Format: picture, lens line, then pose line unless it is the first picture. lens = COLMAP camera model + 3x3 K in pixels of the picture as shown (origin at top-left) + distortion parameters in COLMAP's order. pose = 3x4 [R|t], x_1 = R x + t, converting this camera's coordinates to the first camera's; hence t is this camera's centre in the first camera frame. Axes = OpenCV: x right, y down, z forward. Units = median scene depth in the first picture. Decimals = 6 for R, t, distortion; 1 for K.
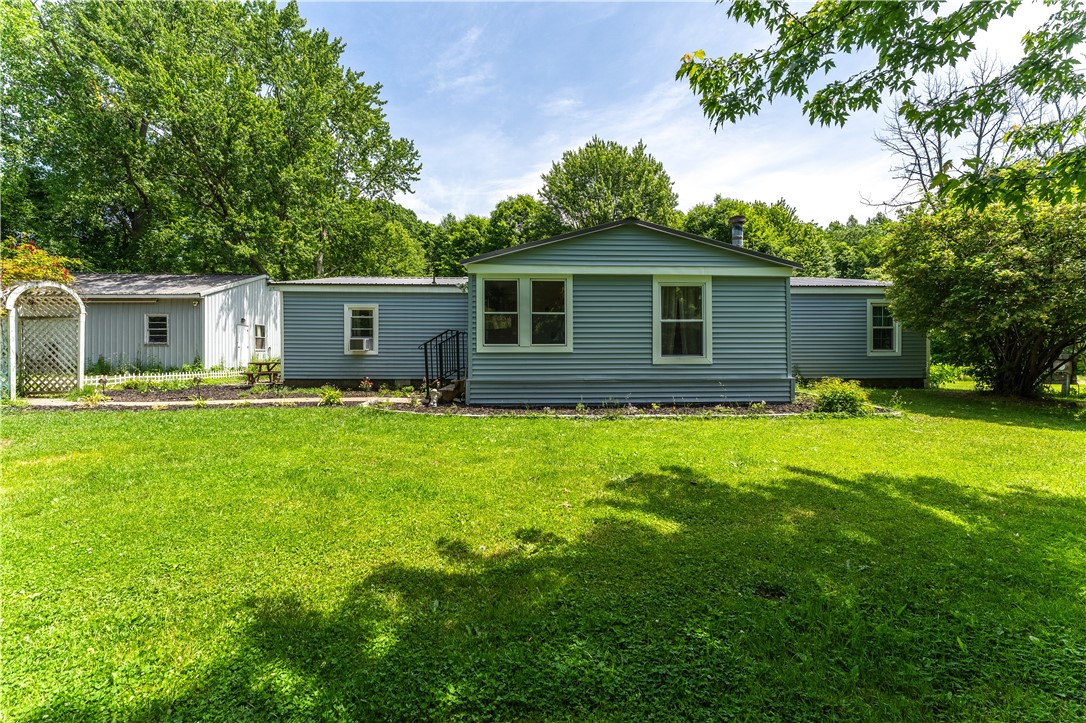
lens RADIAL K [[440.2, 0, 552.4], [0, 440.2, 344.9], [0, 0, 1]] dist [-0.008803, 0.000050]
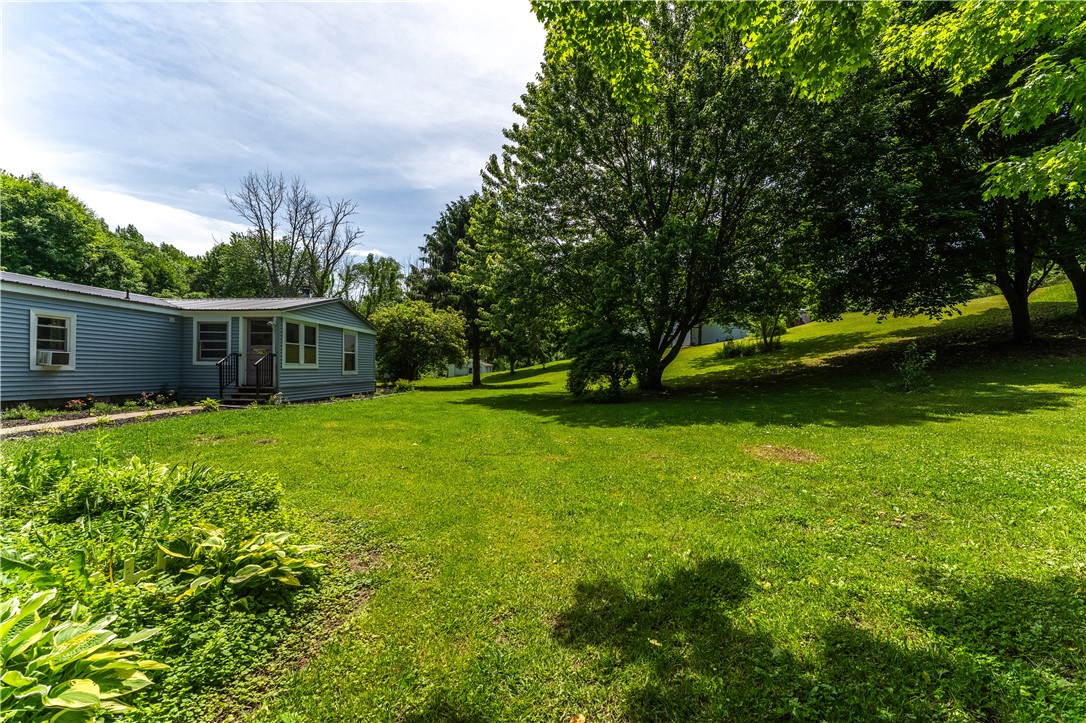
lens RADIAL K [[440.2, 0, 546.6], [0, 440.2, 369.5], [0, 0, 1]] dist [-0.008803, 0.000050]
pose [[0.076067, -0.000570, 0.997103, -0.826956], [-0.019247, 0.999813, 0.002040, 0.000166], [-0.996917, -0.019346, 0.076041, -0.021849]]
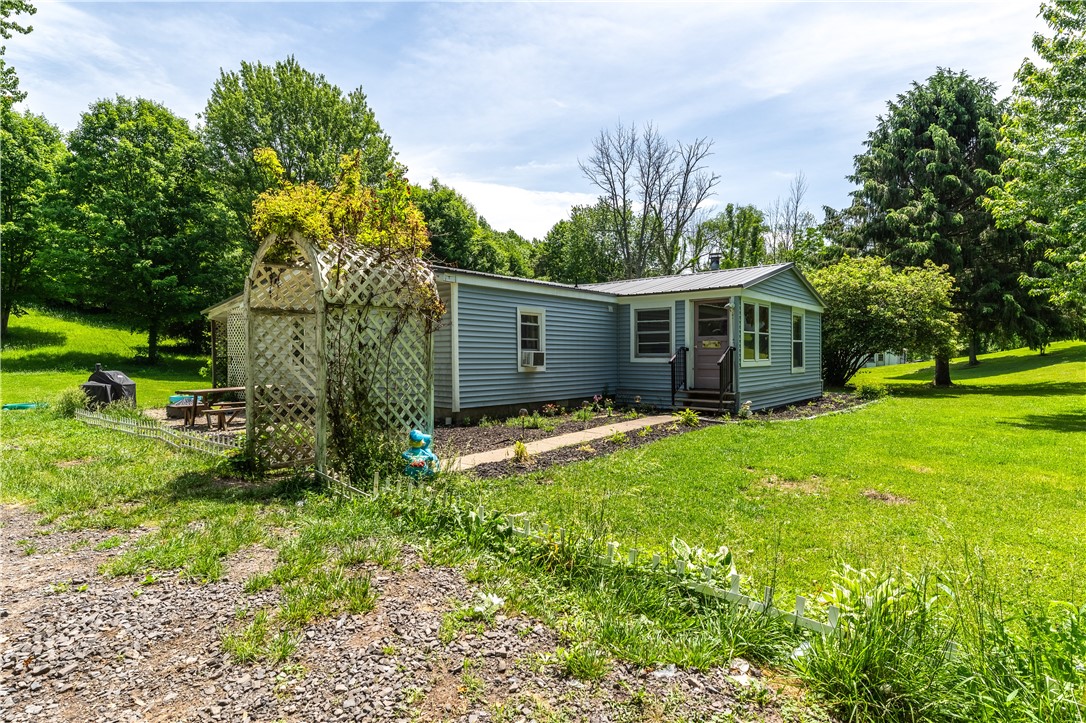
lens RADIAL K [[578.6, 0, 536.7], [0, 578.6, 379.8], [0, 0, 1]] dist [-0.005571, 0.003601]
pose [[0.668769, -0.035469, 0.742624, -0.826855], [-0.004435, 0.998653, 0.051691, -0.010215], [-0.743457, -0.037863, 0.667711, 0.169061]]
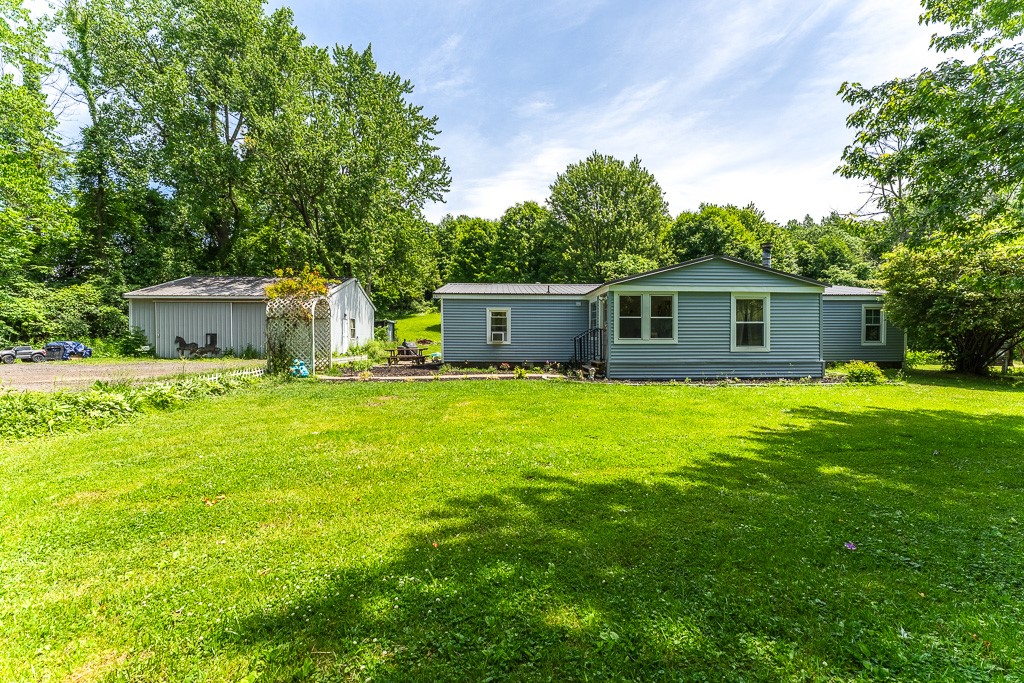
lens RADIAL K [[415.1, 0, 517.9], [0, 415.1, 338.1], [0, 0, 1]] dist [-0.008803, 0.000050]
pose [[0.999997, 0.000863, 0.002182, -0.255424], [-0.000898, 0.999869, 0.016132, -0.012381], [-0.002168, -0.016134, 0.999867, -0.205500]]
